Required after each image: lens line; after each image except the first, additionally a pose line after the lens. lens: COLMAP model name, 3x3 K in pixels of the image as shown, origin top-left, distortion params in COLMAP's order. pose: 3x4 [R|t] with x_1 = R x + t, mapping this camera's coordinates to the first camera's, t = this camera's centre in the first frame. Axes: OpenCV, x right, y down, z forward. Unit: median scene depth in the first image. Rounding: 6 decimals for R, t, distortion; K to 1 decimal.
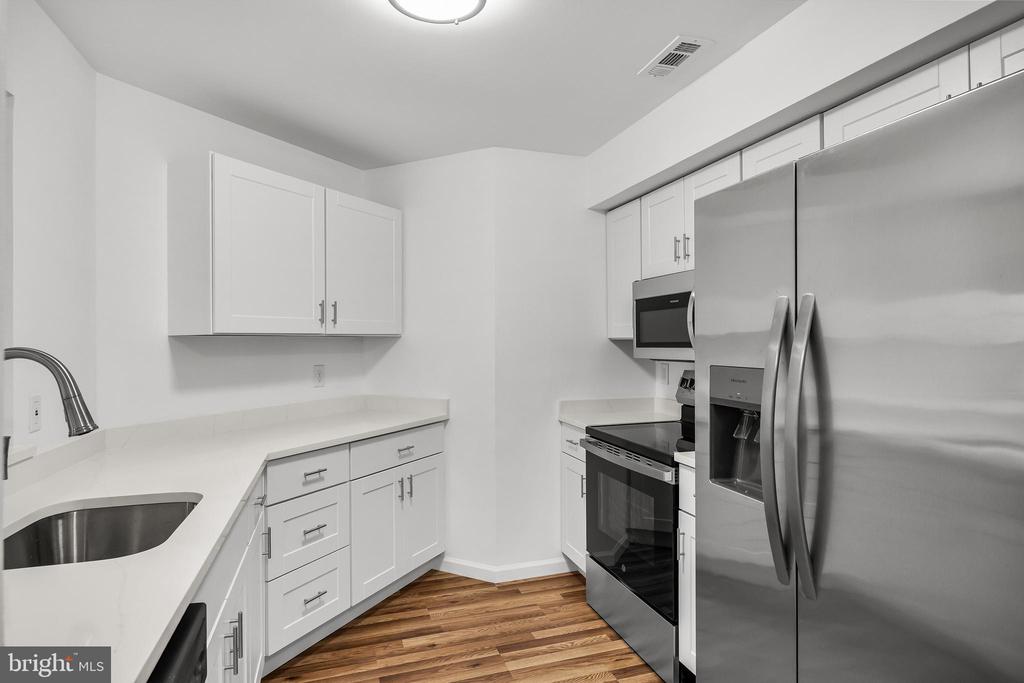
lens RADIAL K [[566.2, 0, 490.3], [0, 566.2, 341.3], [0, 0, 1]] dist [0.005355, -0.002681]
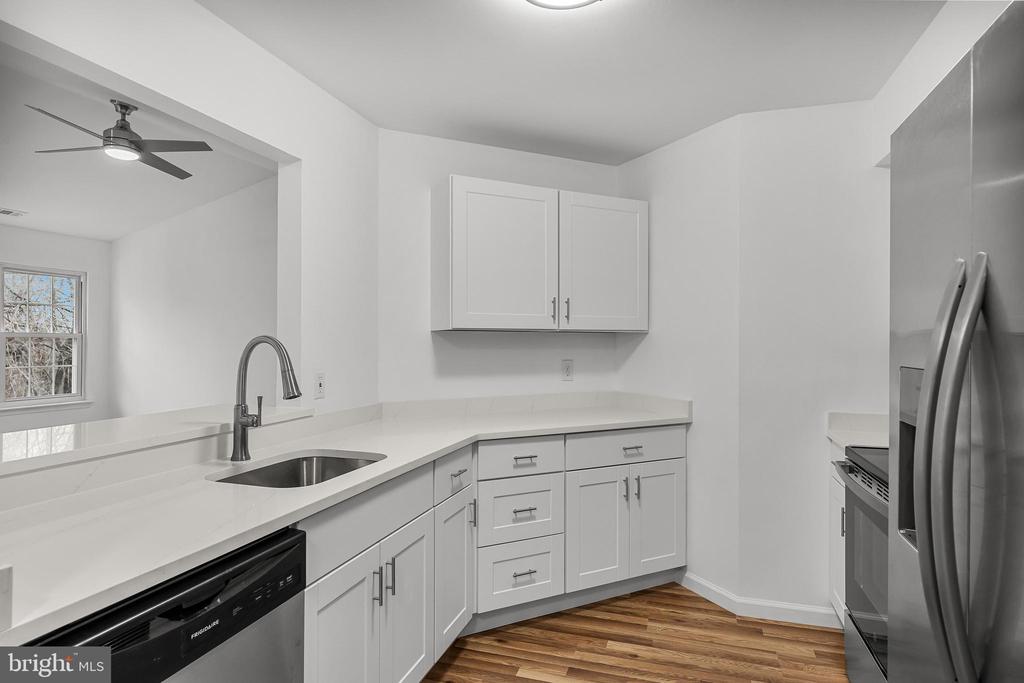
lens RADIAL K [[566.2, 0, 502.6], [0, 566.2, 343.5], [0, 0, 1]] dist [0.005355, -0.002681]
pose [[0.813175, 0.009822, -0.581936, 0.238357], [-0.009362, 0.999949, 0.003794, 0.010101], [0.581944, 0.002363, 0.813226, 0.086743]]
